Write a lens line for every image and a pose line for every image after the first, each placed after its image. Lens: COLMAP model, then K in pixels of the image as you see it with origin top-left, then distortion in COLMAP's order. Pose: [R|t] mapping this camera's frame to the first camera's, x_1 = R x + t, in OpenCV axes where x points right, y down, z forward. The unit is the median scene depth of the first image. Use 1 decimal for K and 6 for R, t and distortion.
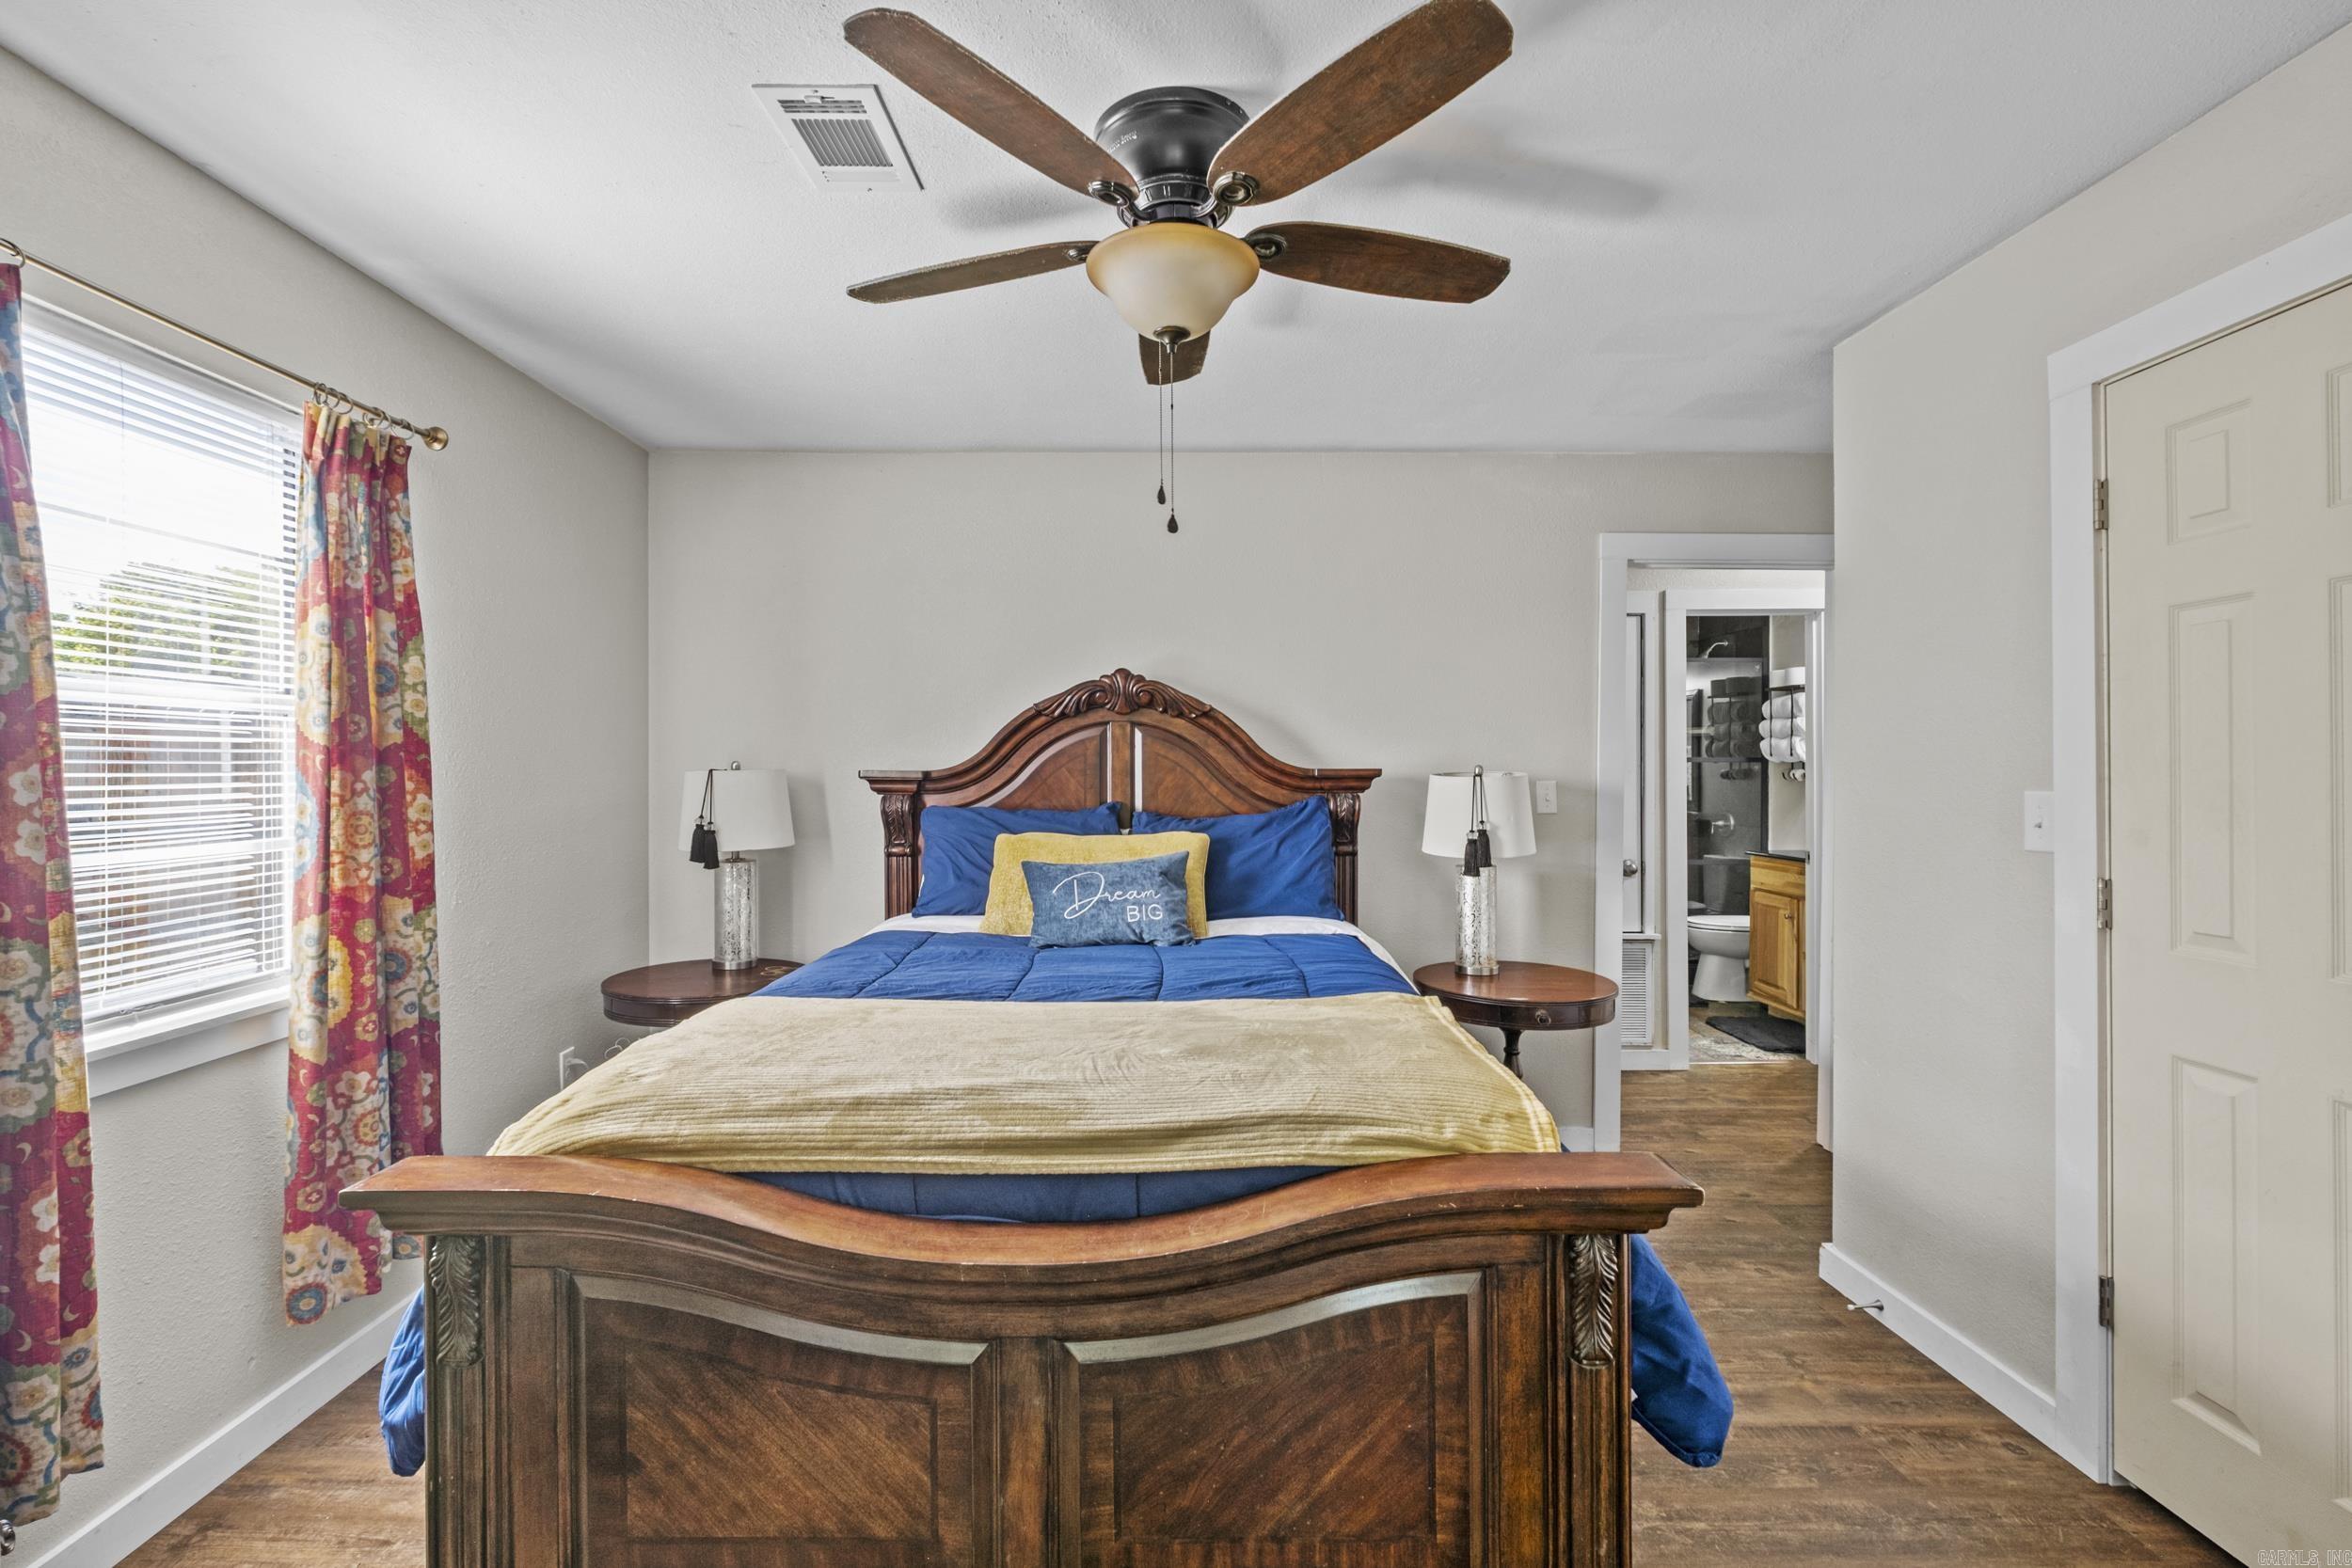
lens RADIAL K [[1028.0, 0, 1159.3], [0, 1028.0, 758.8], [0, 0, 1]] dist [-0.003636, -0.000305]
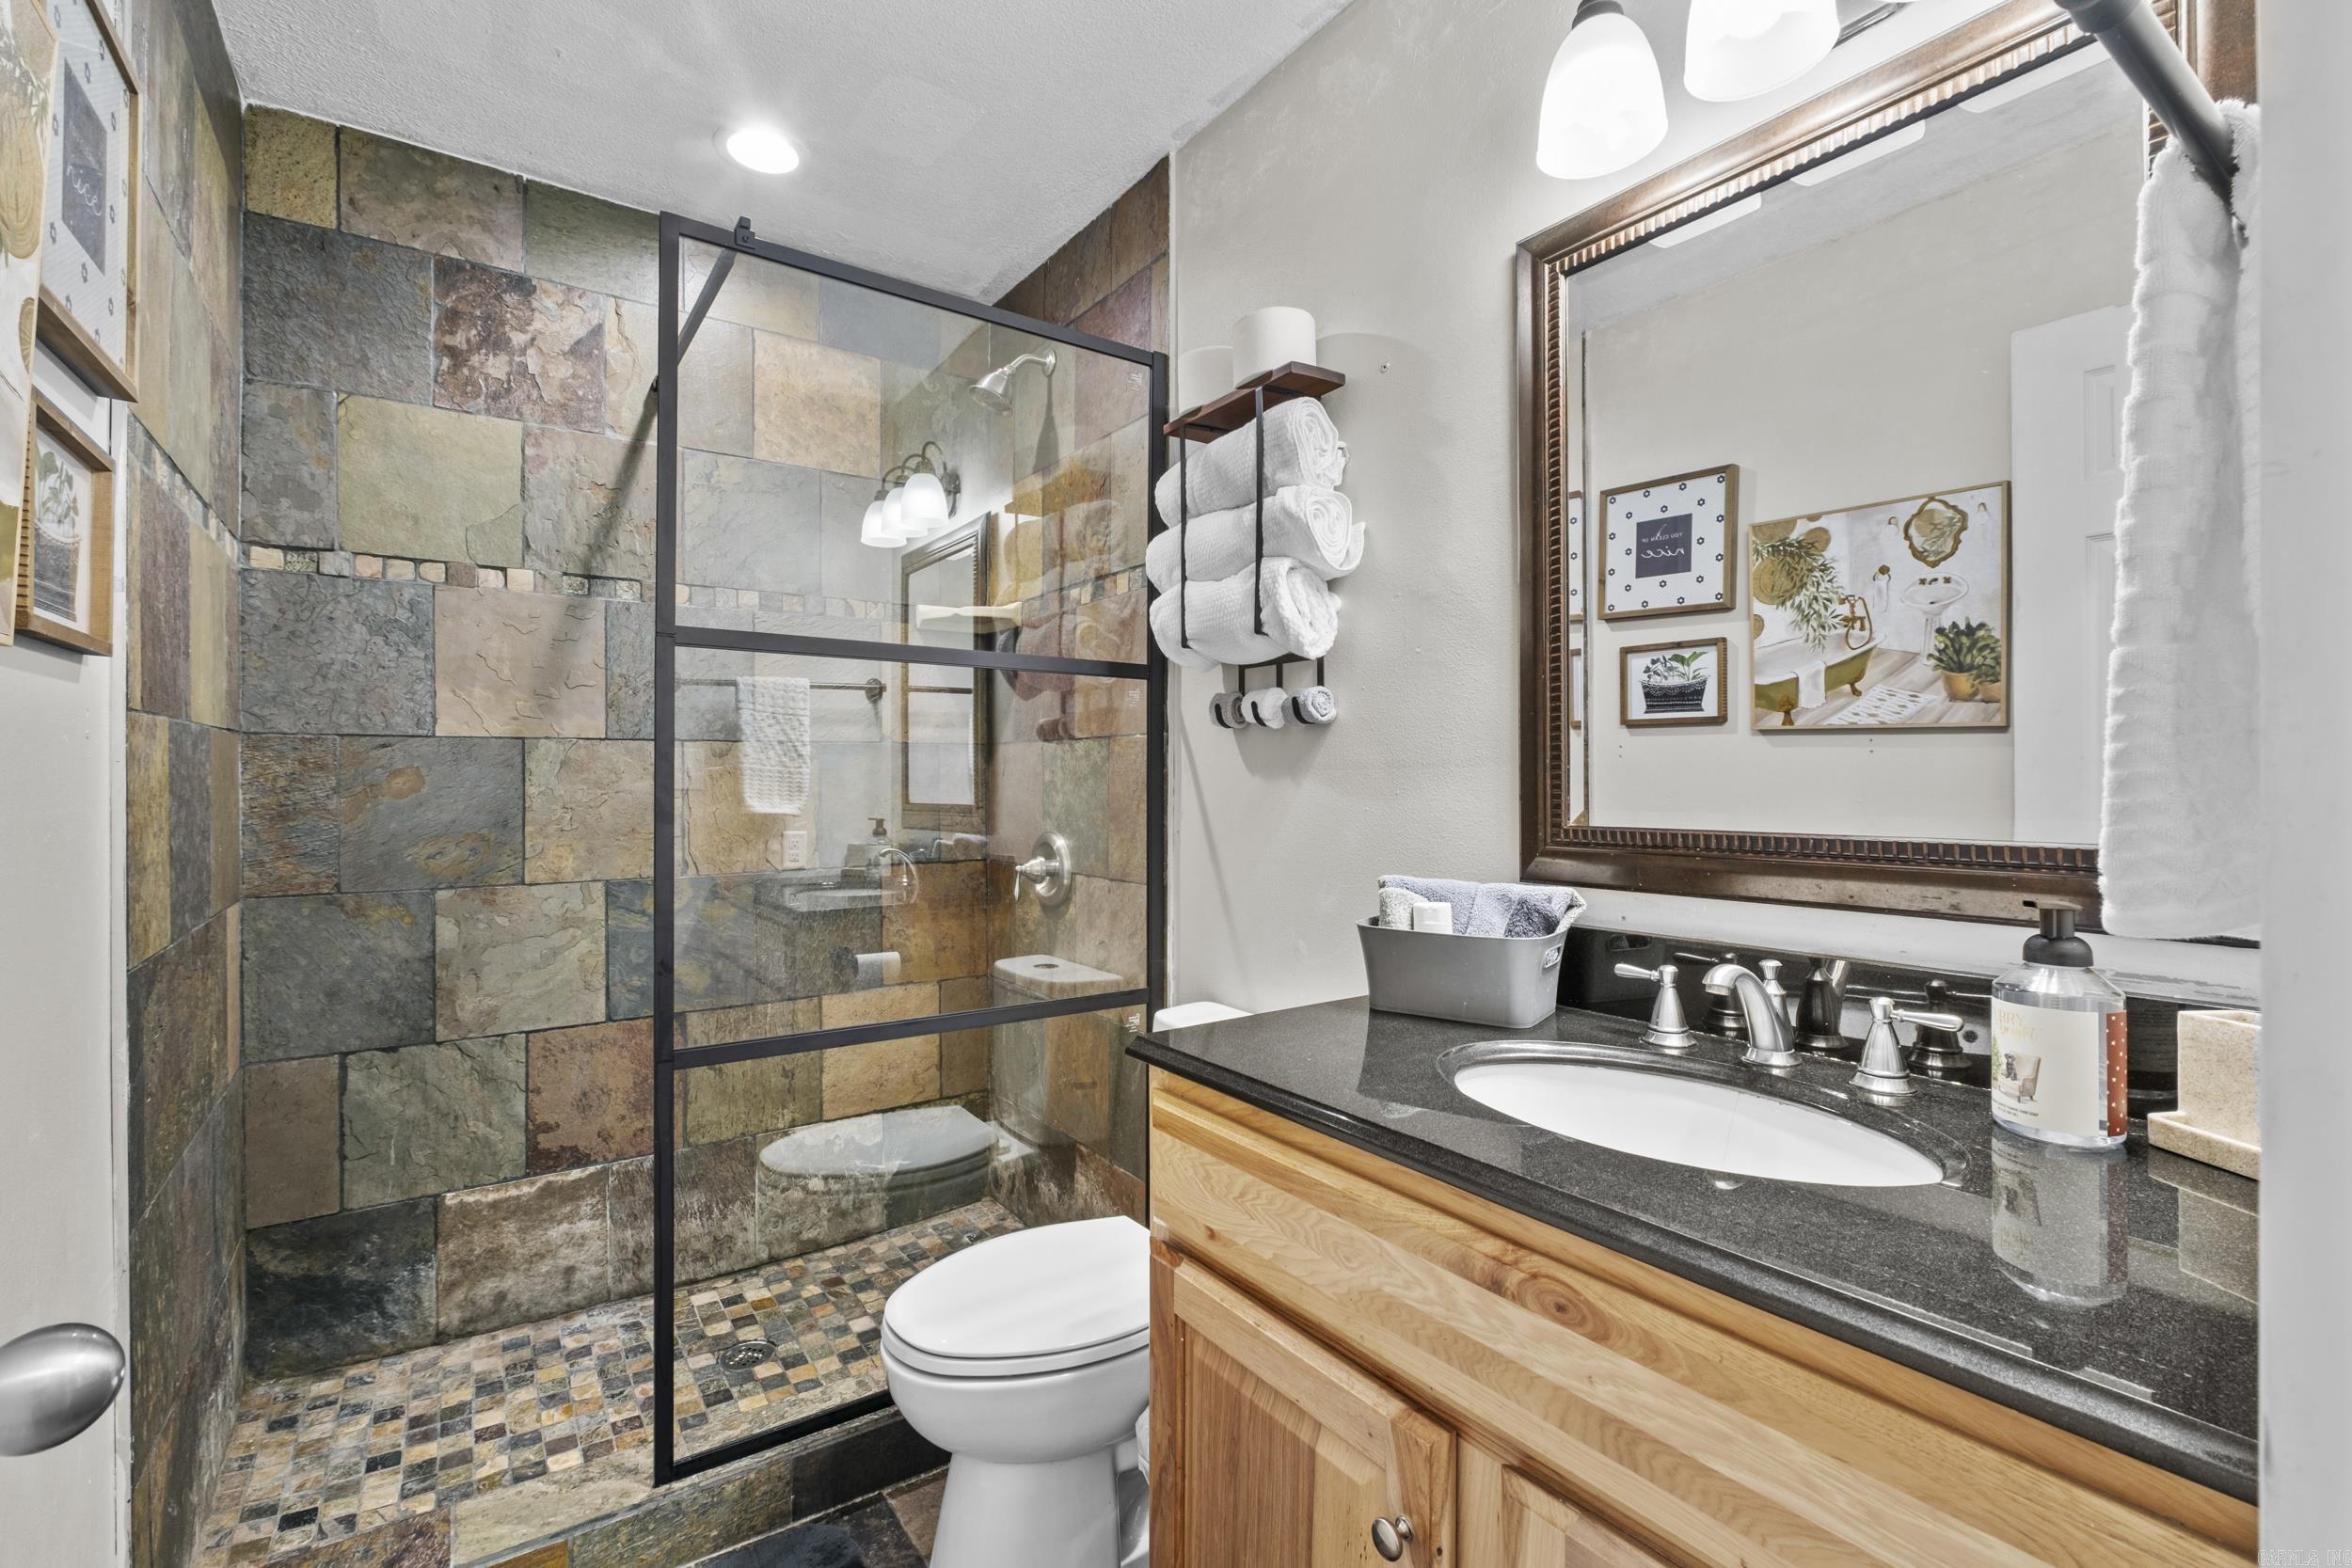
lens RADIAL K [[1028.0, 0, 1159.3], [0, 1028.0, 758.8], [0, 0, 1]] dist [-0.003636, -0.000305]
pose [[0.821285, 0.009319, 0.570441, 0.426550], [-0.002102, 0.999909, -0.013308, 0.033464], [-0.570514, 0.009731, 0.821230, 0.769566]]
